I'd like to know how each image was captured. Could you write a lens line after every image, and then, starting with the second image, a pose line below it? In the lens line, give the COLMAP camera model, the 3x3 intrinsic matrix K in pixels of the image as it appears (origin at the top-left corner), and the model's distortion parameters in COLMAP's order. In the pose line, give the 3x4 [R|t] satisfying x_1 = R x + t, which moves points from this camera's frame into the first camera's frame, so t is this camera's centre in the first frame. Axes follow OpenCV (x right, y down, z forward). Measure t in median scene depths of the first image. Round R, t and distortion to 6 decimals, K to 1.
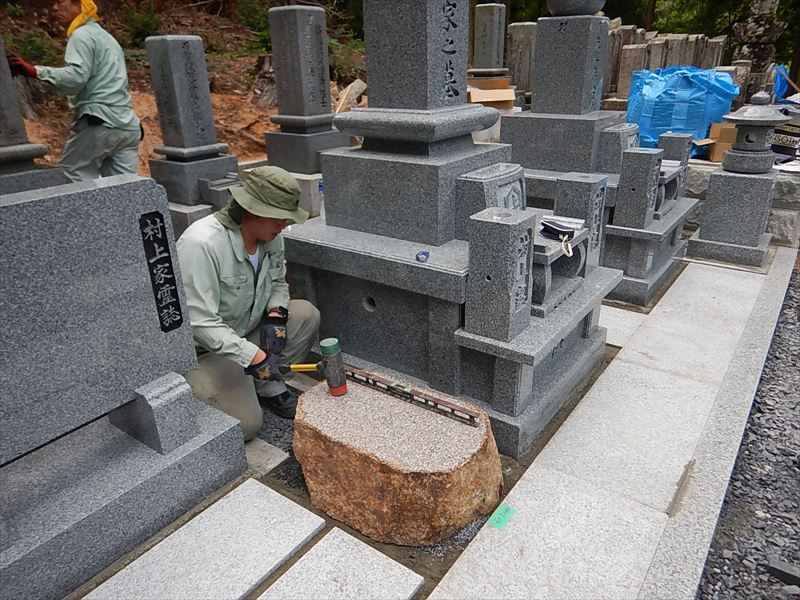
lens RADIAL K [[573.7, 0, 397.1], [0, 573.7, 306.1], [0, 0, 1]] dist [-0.009549, 0.002930]
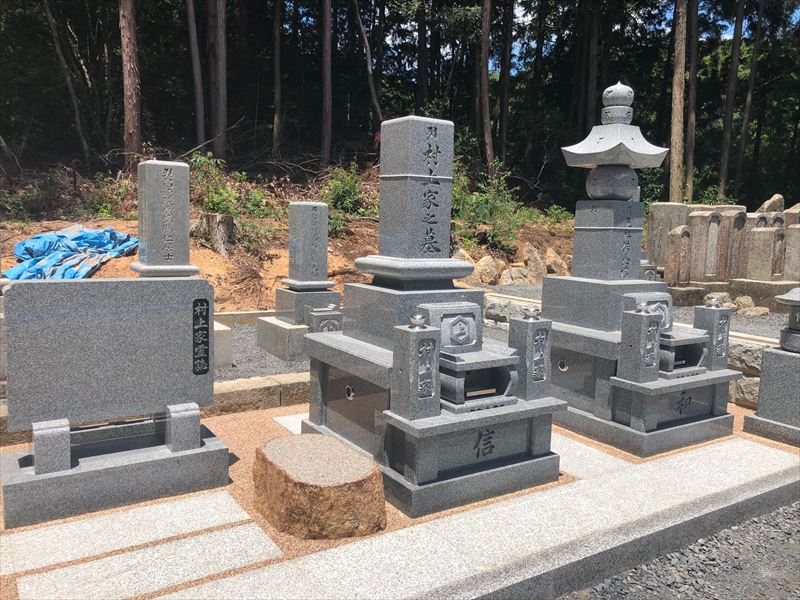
lens RADIAL K [[654.9, 0, 406.0], [0, 654.9, 297.3], [0, 0, 1]] dist [0.037169, -0.015678]
pose [[0.936247, 0.090670, -0.339441, 0.617939], [-0.186862, 0.946656, -0.262534, 0.177726], [0.297530, 0.309226, 0.903247, -0.445219]]
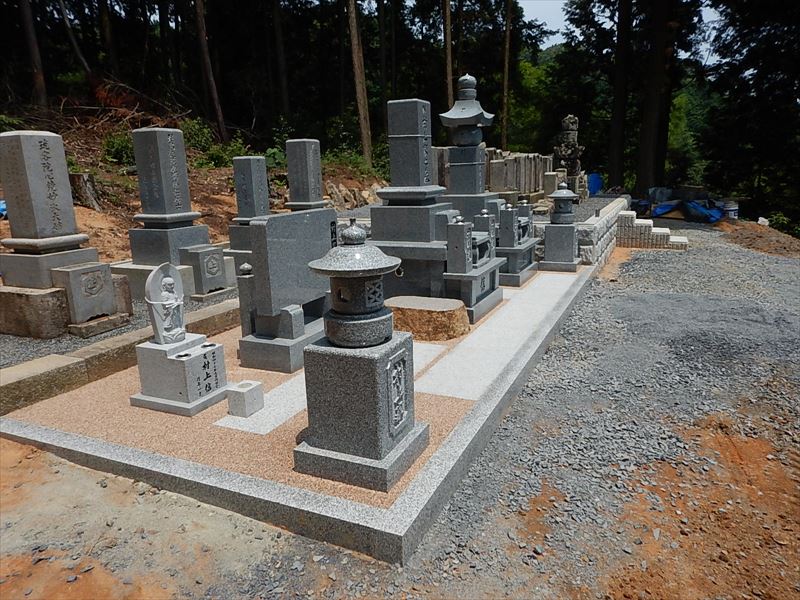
lens RADIAL K [[573.7, 0, 399.0], [0, 573.7, 303.3], [0, 0, 1]] dist [-0.009549, 0.002930]
pose [[0.979553, -0.051320, 0.194533, -0.520775], [0.085999, 0.980937, -0.174259, 0.537892], [-0.181881, 0.187426, 0.965293, -1.186494]]
